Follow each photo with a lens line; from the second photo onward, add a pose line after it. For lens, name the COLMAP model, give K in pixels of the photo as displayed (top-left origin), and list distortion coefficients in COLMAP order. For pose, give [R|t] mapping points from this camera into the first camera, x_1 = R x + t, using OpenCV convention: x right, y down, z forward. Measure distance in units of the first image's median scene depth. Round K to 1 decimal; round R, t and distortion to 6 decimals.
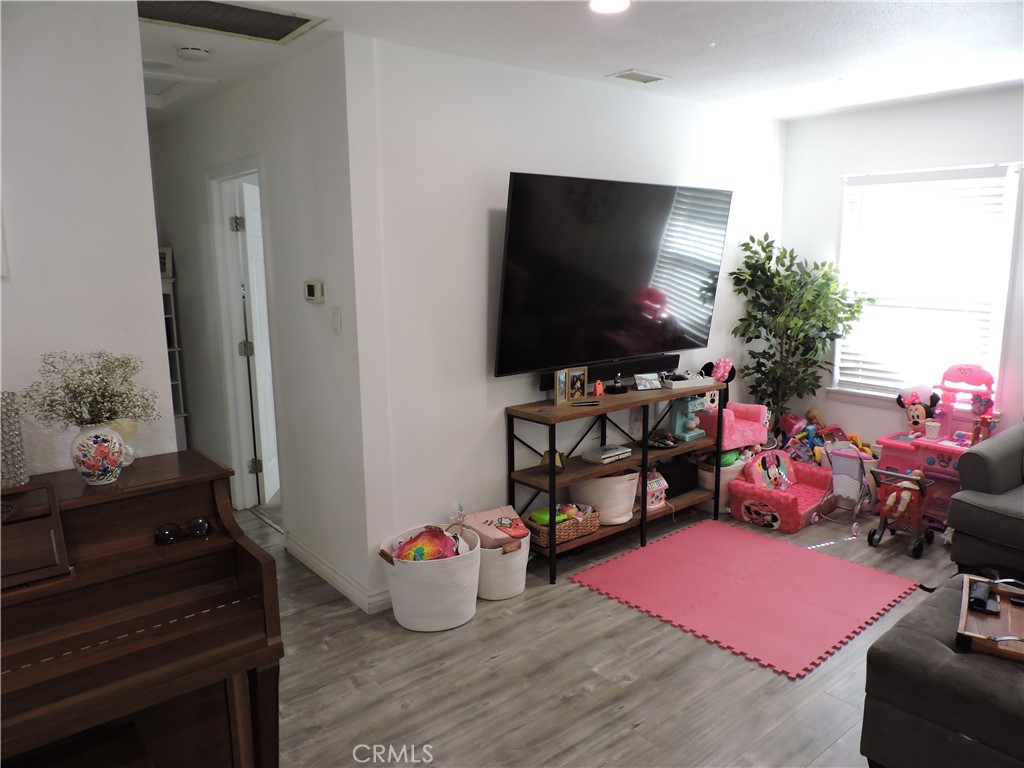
lens RADIAL K [[723.4, 0, 515.4], [0, 723.4, 381.3], [0, 0, 1]] dist [-0.021188, 0.008581]
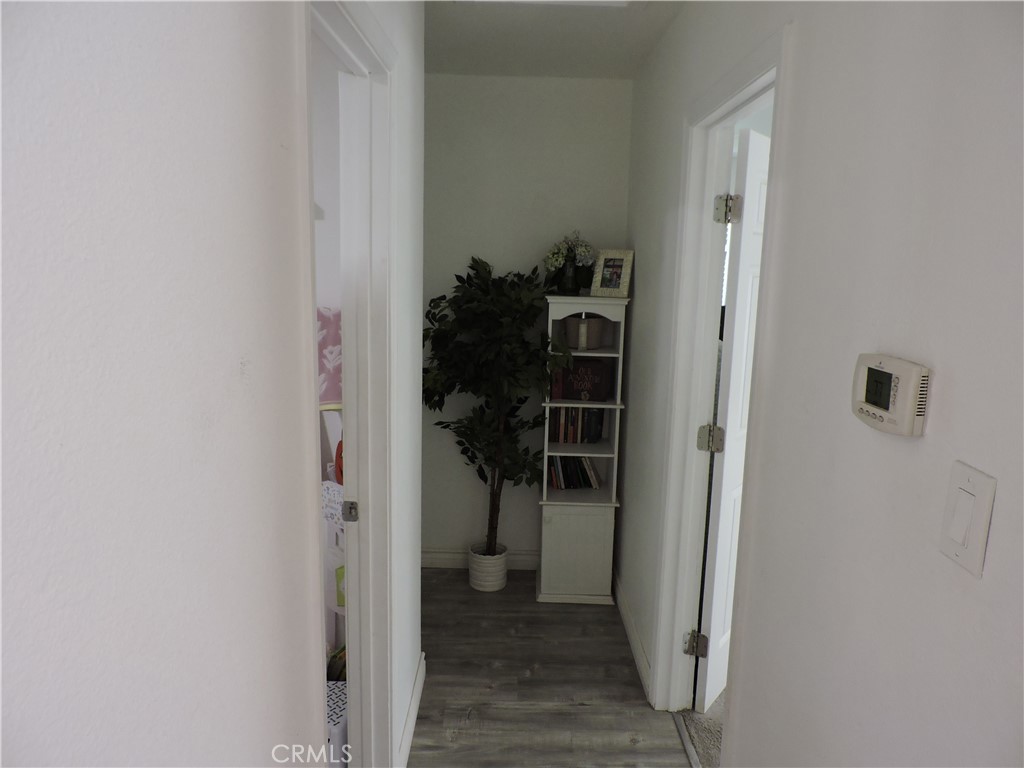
lens RADIAL K [[723.4, 0, 515.5], [0, 723.4, 386.2], [0, 0, 1]] dist [-0.021188, 0.008581]
pose [[0.771769, 0.137902, -0.620771, -0.154935], [-0.144358, 0.988710, 0.040167, -0.085609], [0.619301, 0.058614, 0.782963, 0.481856]]
